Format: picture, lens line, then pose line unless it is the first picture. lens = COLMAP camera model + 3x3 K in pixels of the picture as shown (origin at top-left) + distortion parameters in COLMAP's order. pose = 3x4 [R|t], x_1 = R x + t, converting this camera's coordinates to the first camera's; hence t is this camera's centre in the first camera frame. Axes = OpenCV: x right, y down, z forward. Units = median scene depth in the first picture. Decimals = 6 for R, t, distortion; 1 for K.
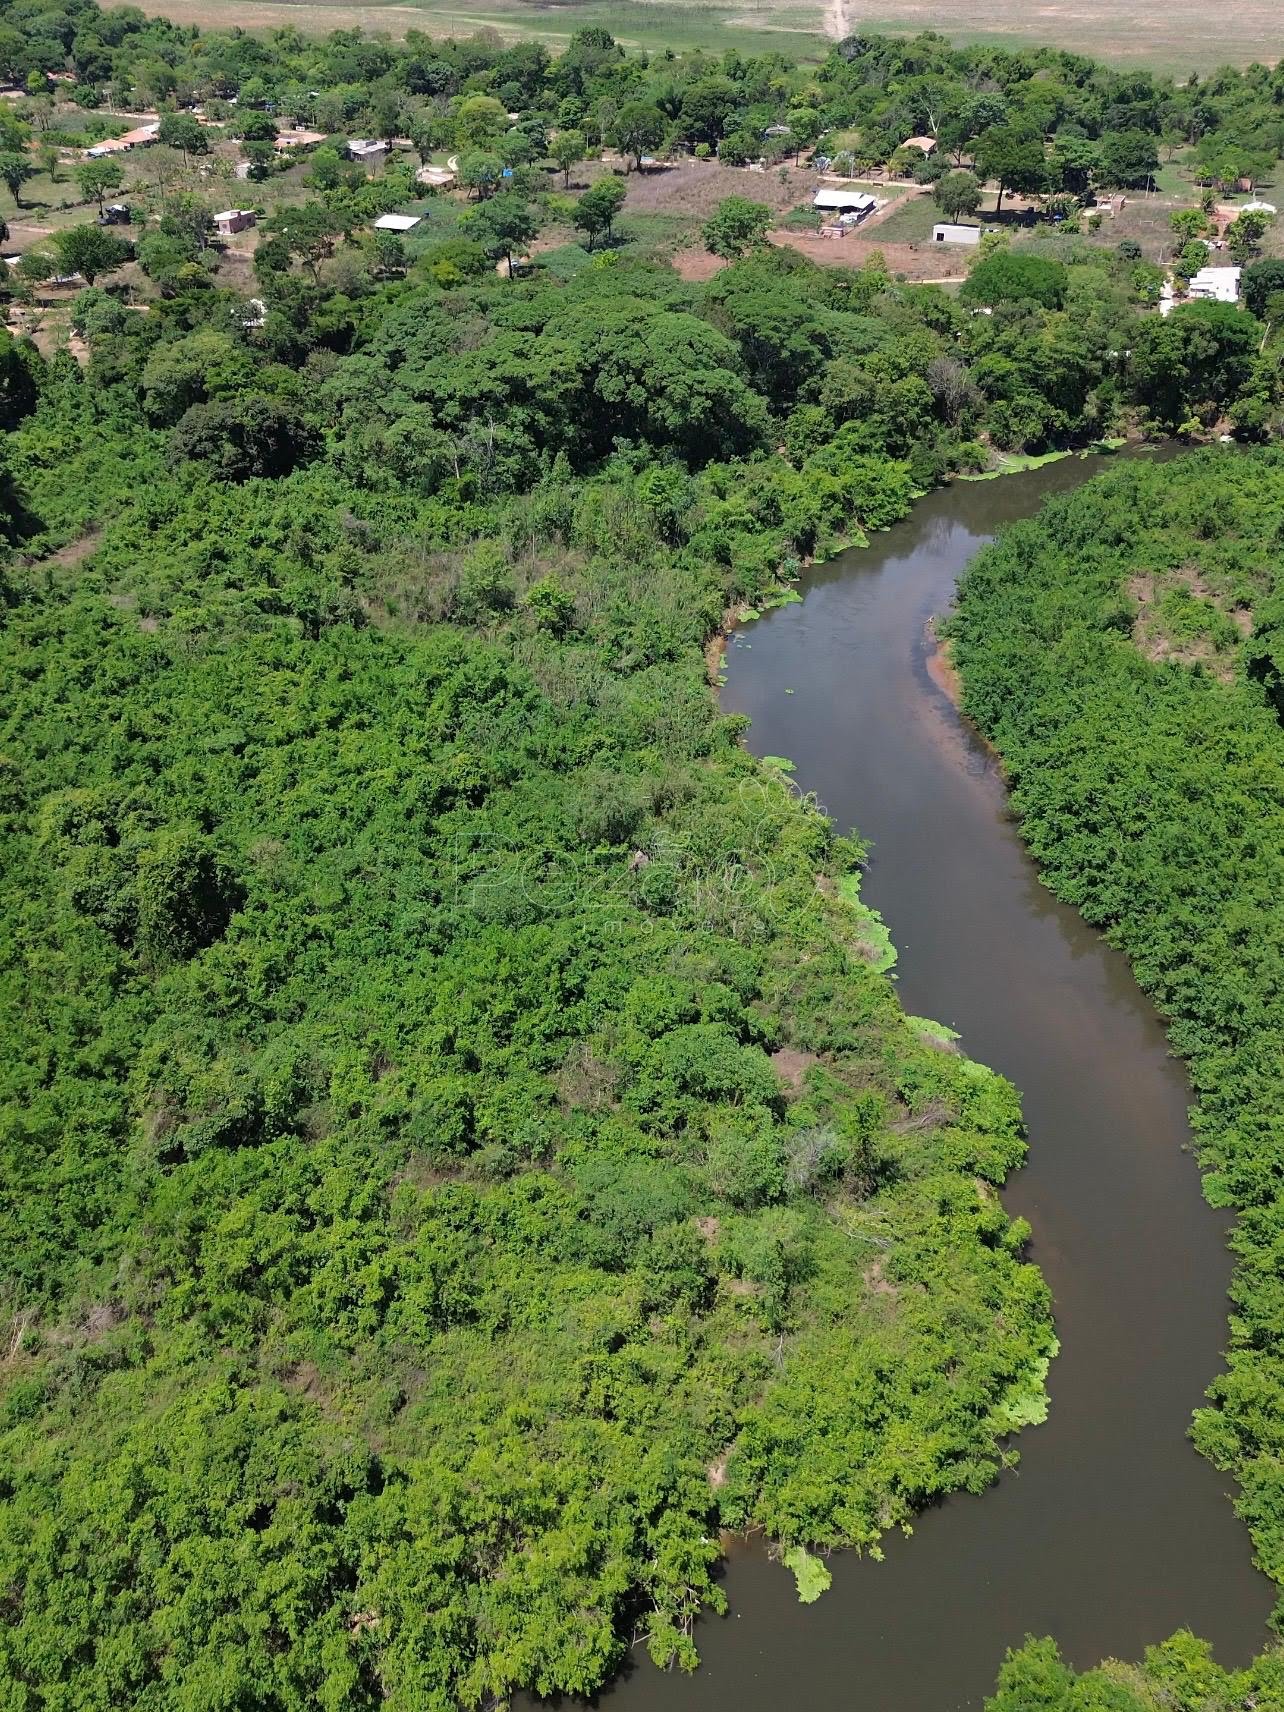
lens RADIAL K [[1737.3, 0, 654.0], [0, 1737.3, 828.0], [0, 0, 1]] dist [0.040016, 0.000000]
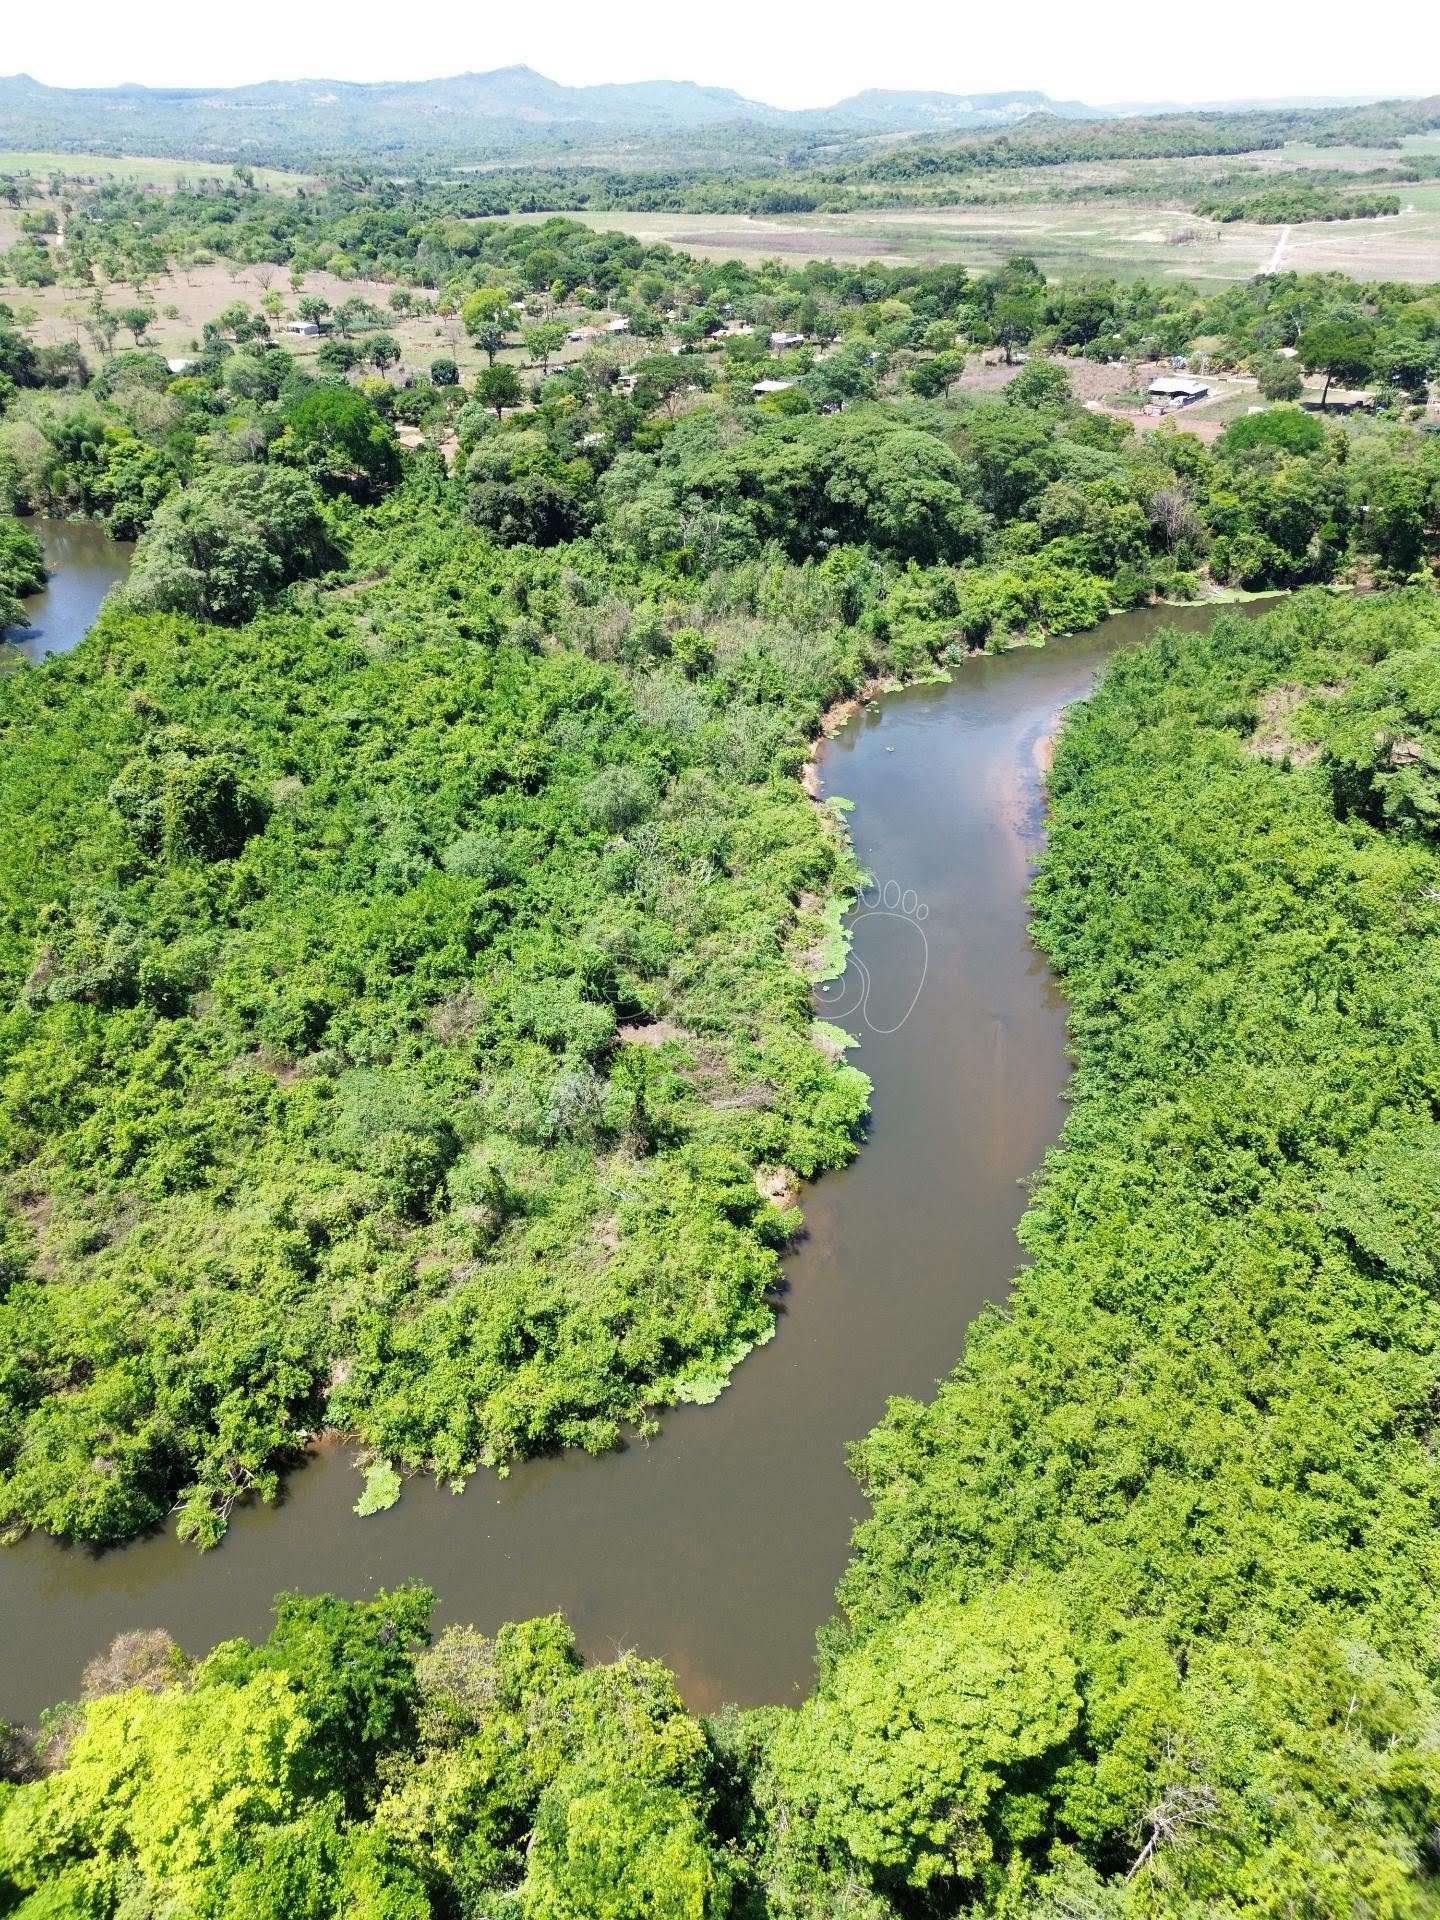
lens RADIAL K [[1389.0, 0, 714.3], [0, 1389.0, 962.7], [0, 0, 1]] dist [0.064284, -0.064608]
pose [[0.957654, 0.145541, -0.248427, 0.166112], [-0.144907, 0.989224, 0.020941, 0.039256], [0.248798, 0.015945, 0.968424, 0.118512]]
